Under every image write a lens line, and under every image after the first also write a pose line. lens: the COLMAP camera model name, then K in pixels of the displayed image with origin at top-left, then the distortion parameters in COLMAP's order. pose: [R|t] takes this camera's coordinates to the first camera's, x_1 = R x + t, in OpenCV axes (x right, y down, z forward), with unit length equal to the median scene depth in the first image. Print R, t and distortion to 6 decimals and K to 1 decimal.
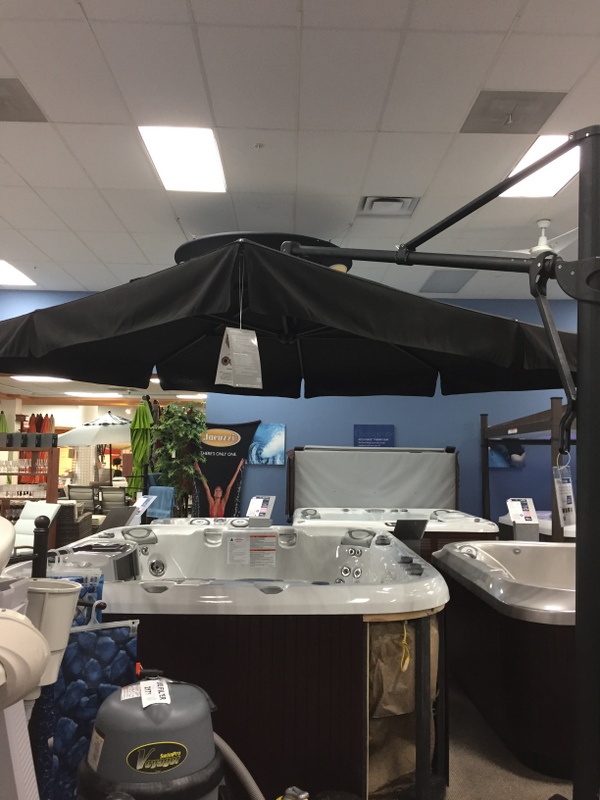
lens RADIAL K [[673.2, 0, 300.0], [0, 673.2, 400.0], [0, 0, 1]] dist [0.089180, -0.131395]
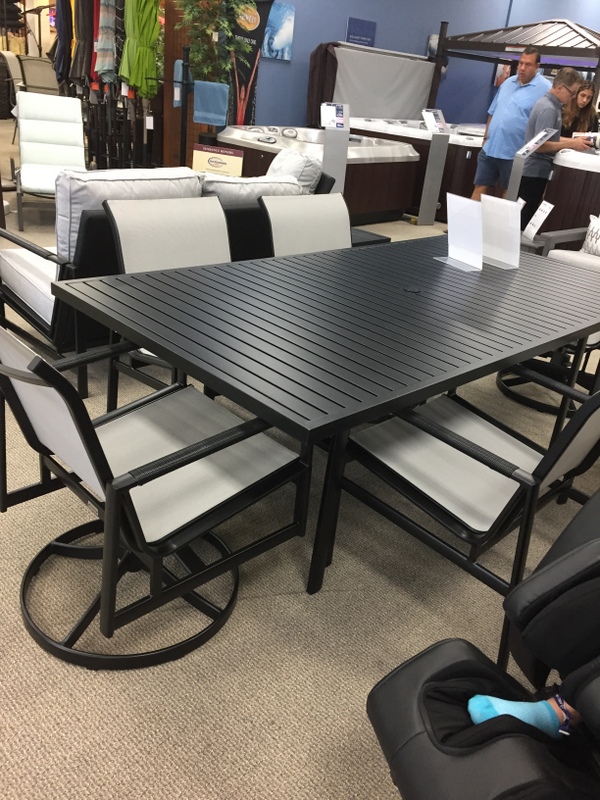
lens RADIAL K [[673.2, 0, 300.0], [0, 673.2, 400.0], [0, 0, 1]] dist [0.089180, -0.131395]
pose [[0.718328, -0.244641, 0.651272, -0.694919], [-0.153572, 0.857282, 0.491409, 0.036762], [-0.678543, -0.453010, 0.578240, 0.285012]]
